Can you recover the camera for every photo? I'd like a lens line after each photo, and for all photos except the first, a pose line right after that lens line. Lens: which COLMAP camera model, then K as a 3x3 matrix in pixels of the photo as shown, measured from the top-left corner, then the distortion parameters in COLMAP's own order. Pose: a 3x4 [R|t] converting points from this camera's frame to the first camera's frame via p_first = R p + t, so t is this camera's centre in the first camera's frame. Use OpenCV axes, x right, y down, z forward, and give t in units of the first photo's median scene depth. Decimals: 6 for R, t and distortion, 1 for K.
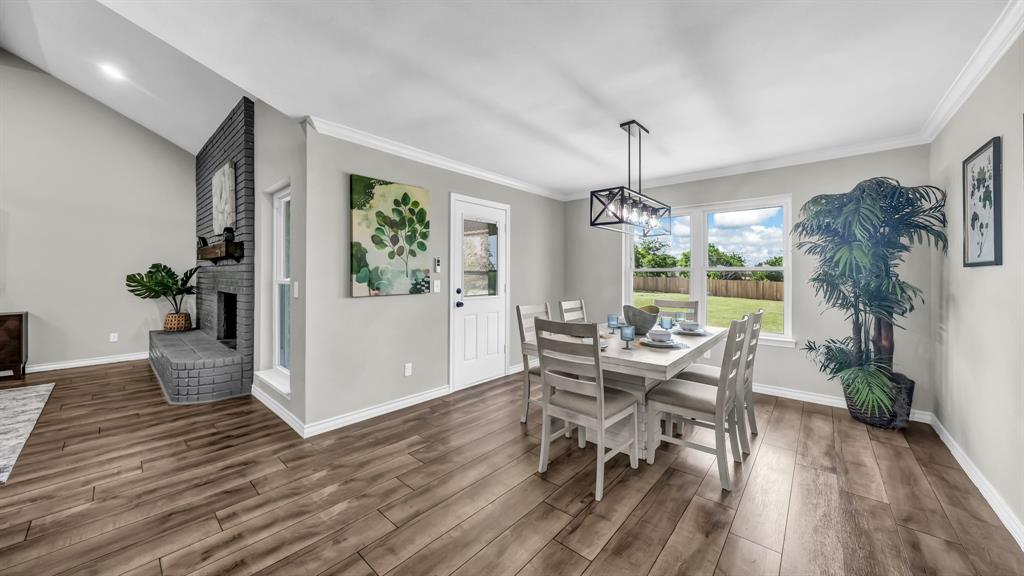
lens RADIAL K [[355.9, 0, 514.4], [0, 355.9, 272.6], [0, 0, 1]] dist [-0.001163, 0.003857]
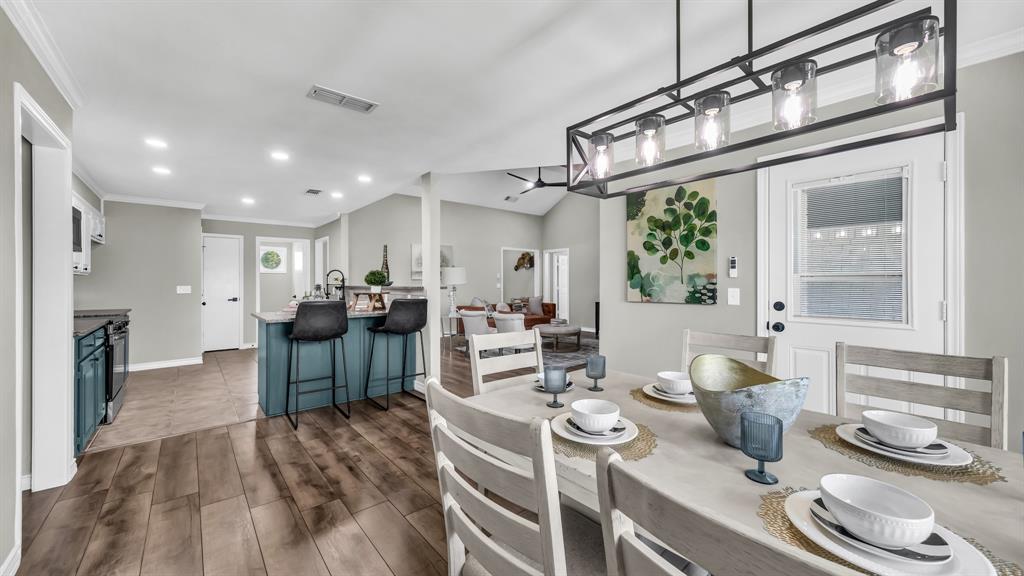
lens RADIAL K [[379.7, 0, 507.0], [0, 379.7, 283.6], [0, 0, 1]] dist [0.001436, 0.000370]
pose [[-0.164586, 0.003257, -0.986357, 0.732885], [0.005806, 0.999980, 0.002334, 0.008656], [0.986346, -0.005343, -0.164601, 0.790959]]
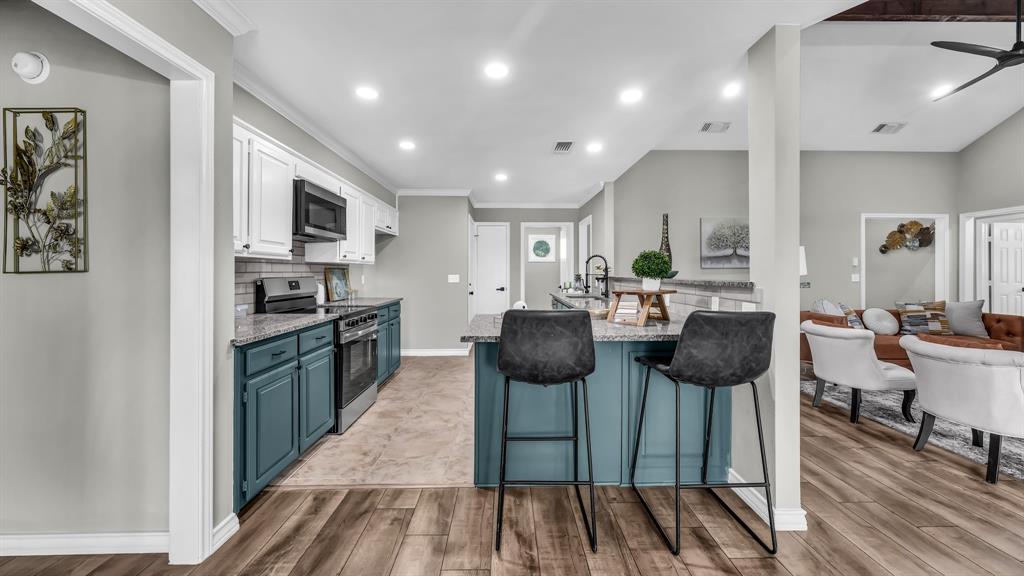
lens RADIAL K [[377.4, 0, 506.7], [0, 377.4, 269.9], [0, 0, 1]] dist [0.000487, 0.000073]
pose [[-0.757282, -0.004627, -0.653071, 0.145961], [0.000321, 0.999972, -0.007456, 0.005235], [0.653088, -0.005856, -0.757260, 0.467638]]
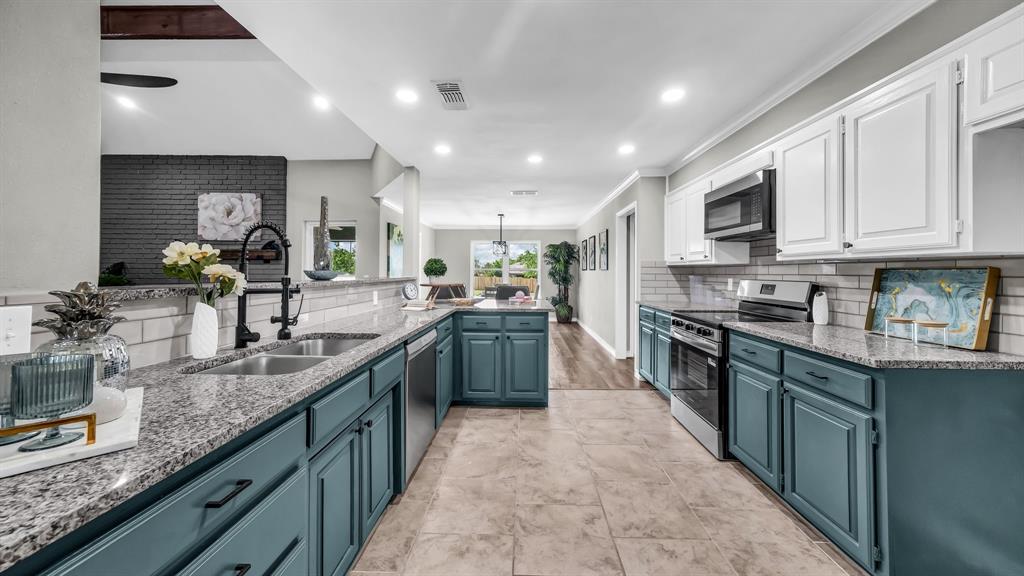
lens RADIAL K [[367.9, 0, 505.0], [0, 367.9, 268.5], [0, 0, 1]] dist [0.012082, 0.000111]
pose [[0.789584, 0.009274, 0.613572, -1.188096], [-0.006407, 0.999956, -0.006869, -0.001572], [-0.613608, 0.001493, 0.789609, -1.055890]]
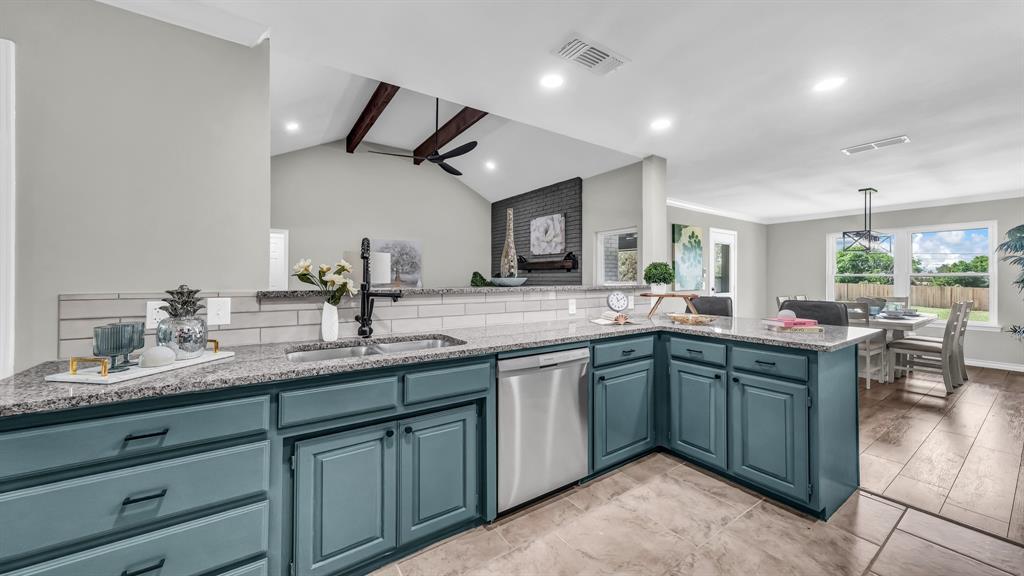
lens RADIAL K [[363.6, 0, 509.5], [0, 363.6, 276.5], [0, 0, 1]] dist [0.011334, 0.000073]
pose [[0.964413, -0.000572, -0.264401, -0.746949], [0.000040, 0.999998, -0.002015, -0.002101], [0.264402, 0.001933, 0.964411, -0.994014]]
